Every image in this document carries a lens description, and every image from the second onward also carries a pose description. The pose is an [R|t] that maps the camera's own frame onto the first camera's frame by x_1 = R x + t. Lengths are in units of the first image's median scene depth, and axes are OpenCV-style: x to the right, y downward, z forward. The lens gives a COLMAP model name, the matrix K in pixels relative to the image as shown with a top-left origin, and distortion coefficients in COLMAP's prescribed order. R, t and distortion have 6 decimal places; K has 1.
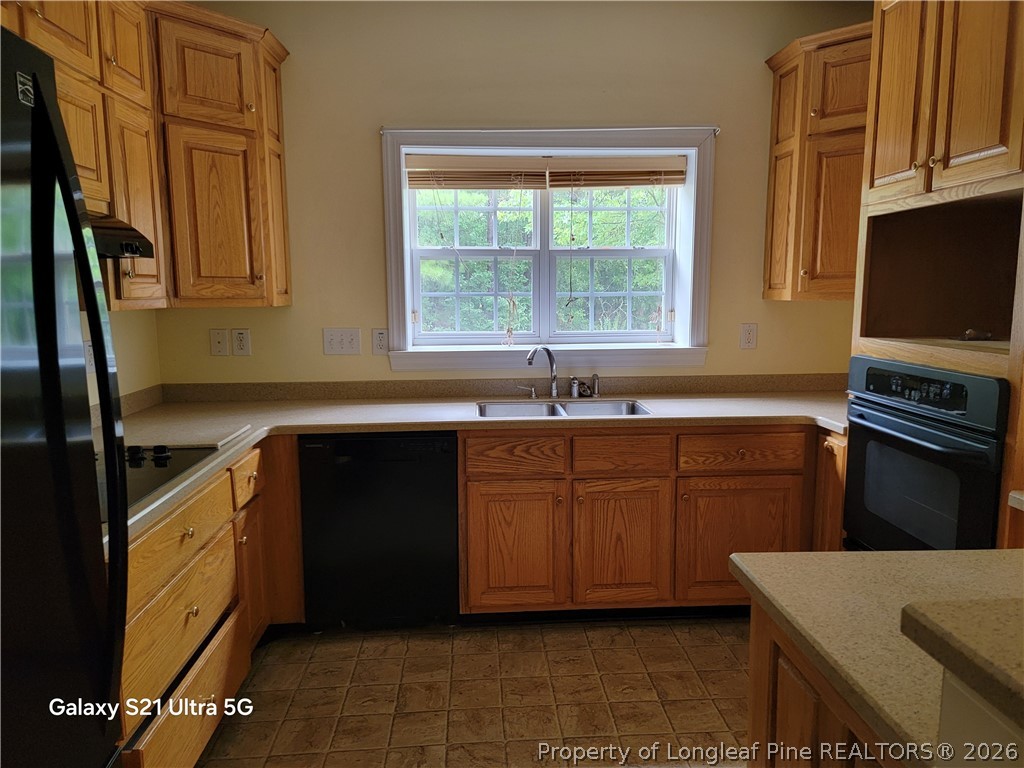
lens RADIAL K [[714.8, 0, 512.1], [0, 714.8, 386.1], [0, 0, 1]] dist [0.042295, -0.007066]
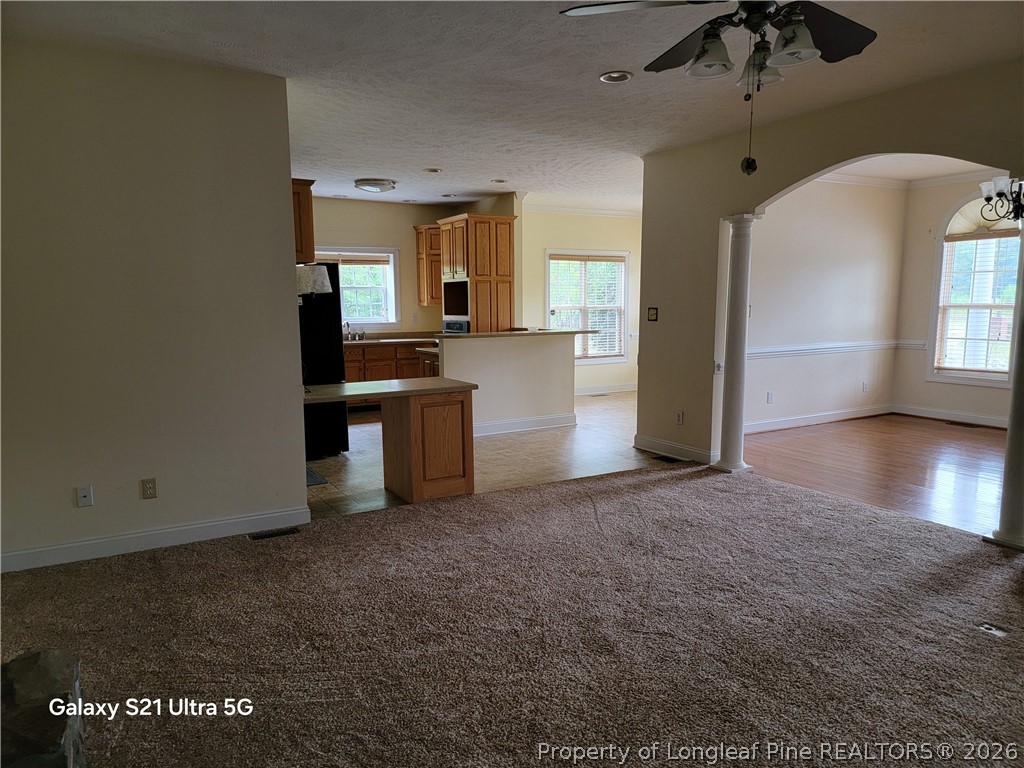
lens RADIAL K [[714.8, 0, 513.6], [0, 714.8, 388.6], [0, 0, 1]] dist [0.042295, -0.007066]
pose [[0.893595, -0.057392, 0.445190, -0.657812], [0.065470, 0.997851, -0.002774, 0.266244], [-0.444074, 0.031625, 0.895432, -1.878277]]
